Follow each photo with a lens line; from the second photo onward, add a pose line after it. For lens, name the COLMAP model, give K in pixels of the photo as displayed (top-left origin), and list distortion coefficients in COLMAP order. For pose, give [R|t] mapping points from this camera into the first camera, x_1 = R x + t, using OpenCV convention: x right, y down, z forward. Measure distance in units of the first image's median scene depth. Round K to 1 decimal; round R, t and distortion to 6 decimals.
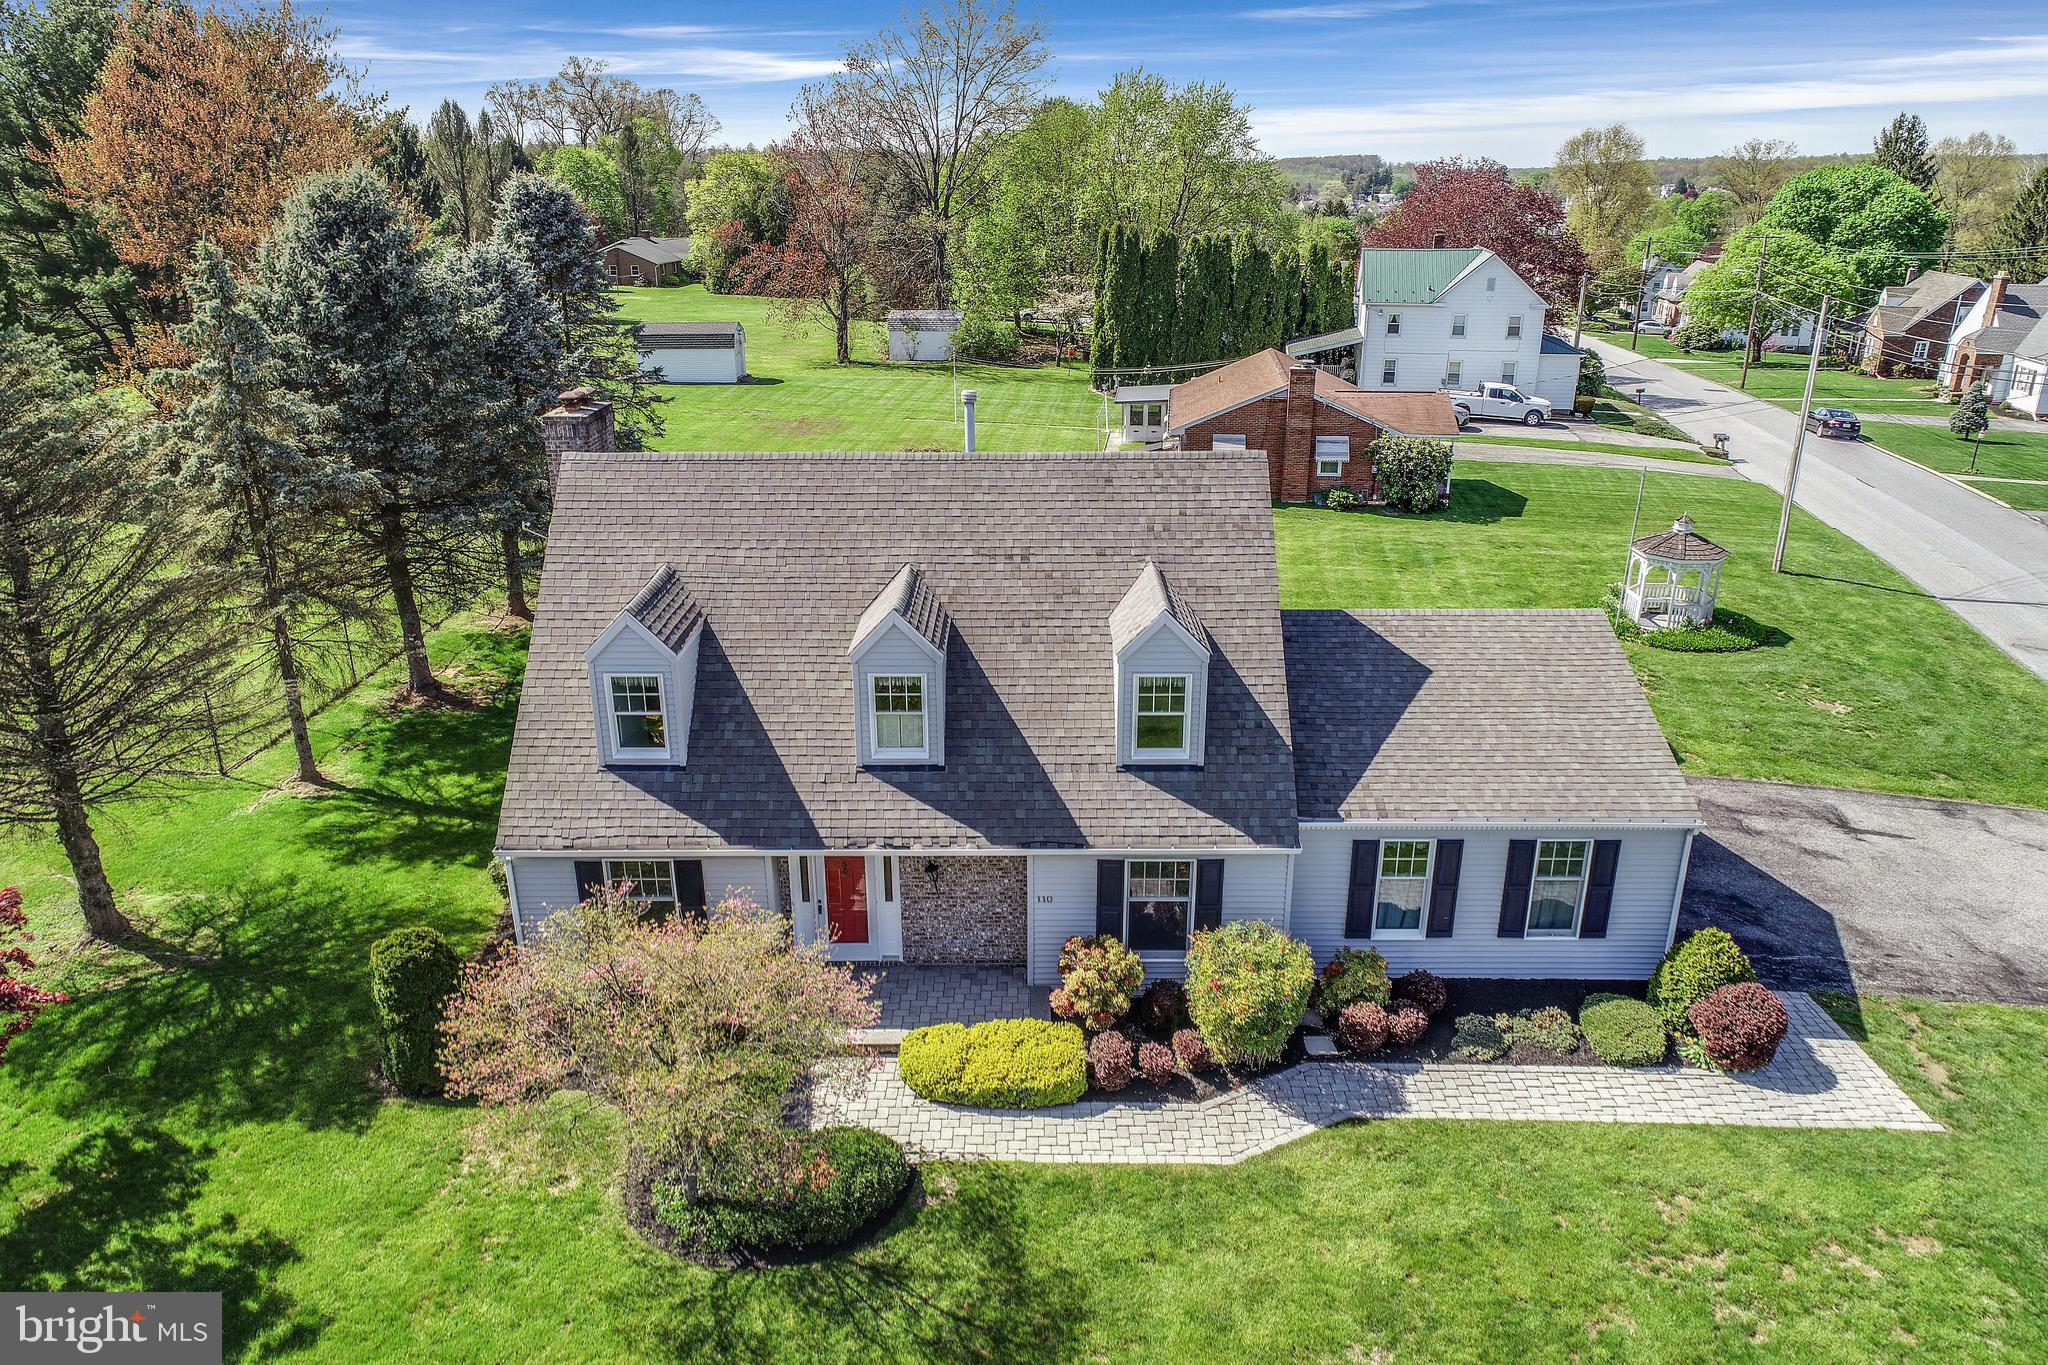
lens RADIAL K [[1374.2, 0, 1021.4], [0, 1374.2, 694.2], [0, 0, 1]] dist [0.000713, -0.001674]
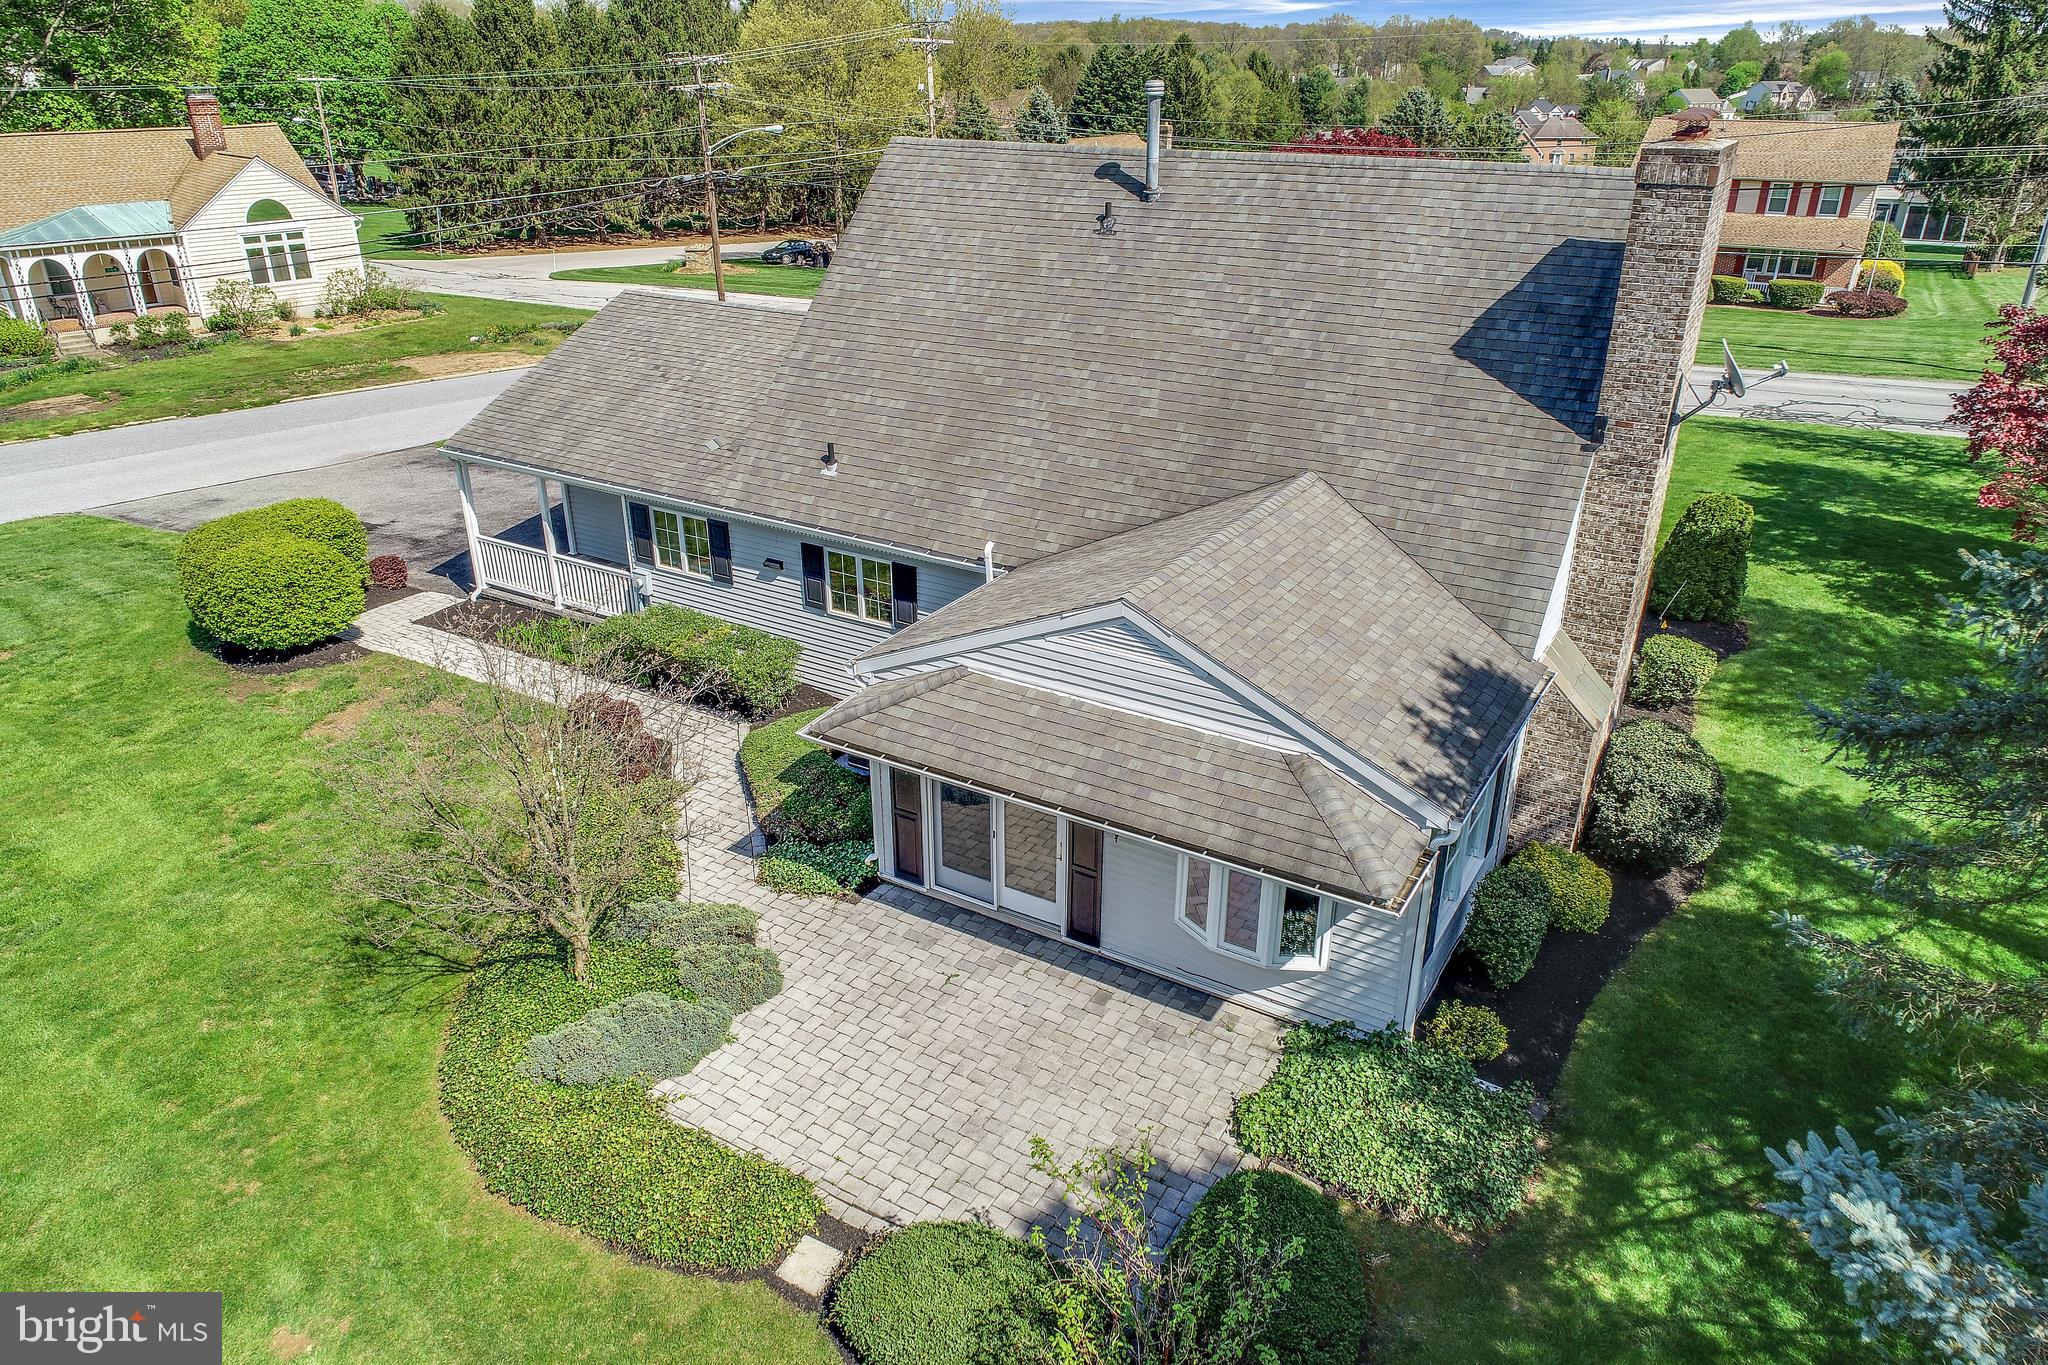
lens RADIAL K [[1374.2, 0, 1022.5], [0, 1374.2, 683.6], [0, 0, 1]] dist [0.000713, -0.001674]
pose [[-0.860277, -0.211655, 0.463816, -0.480246], [0.185532, 0.717405, 0.671496, -0.595178], [-0.474870, 0.663726, -0.577899, 1.973512]]
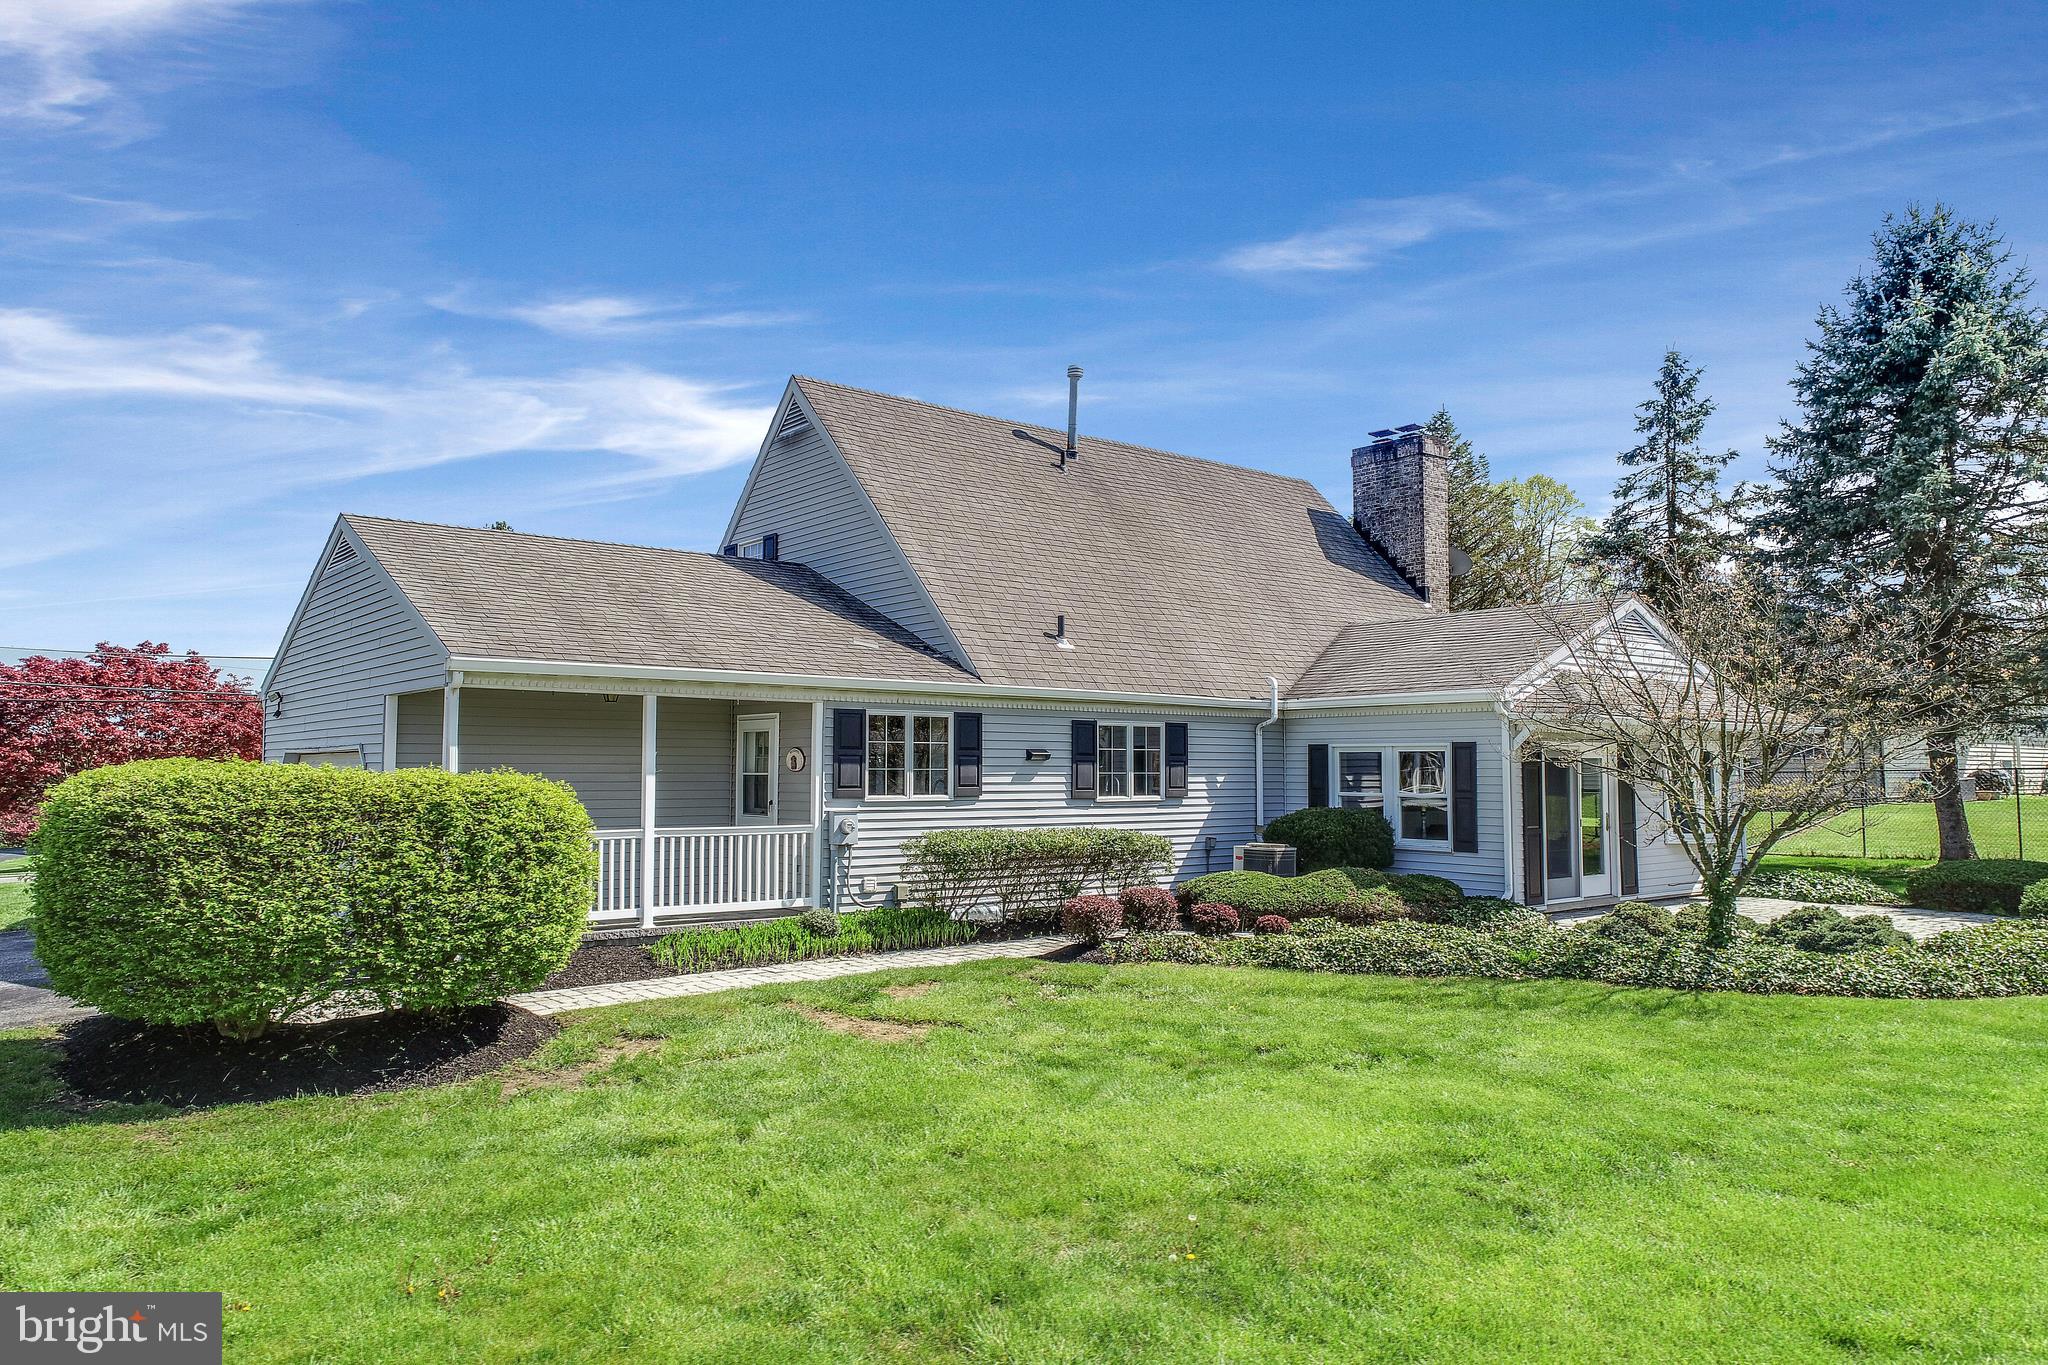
lens RADIAL K [[1374.2, 0, 1017.7], [0, 1374.2, 683.8], [0, 0, 1]] dist [0.000713, -0.001674]
pose [[-0.778300, -0.036881, -0.626808, 0.687709], [-0.222694, 0.949592, 0.220643, -0.240794], [0.587075, 0.311313, -0.747280, 2.022242]]
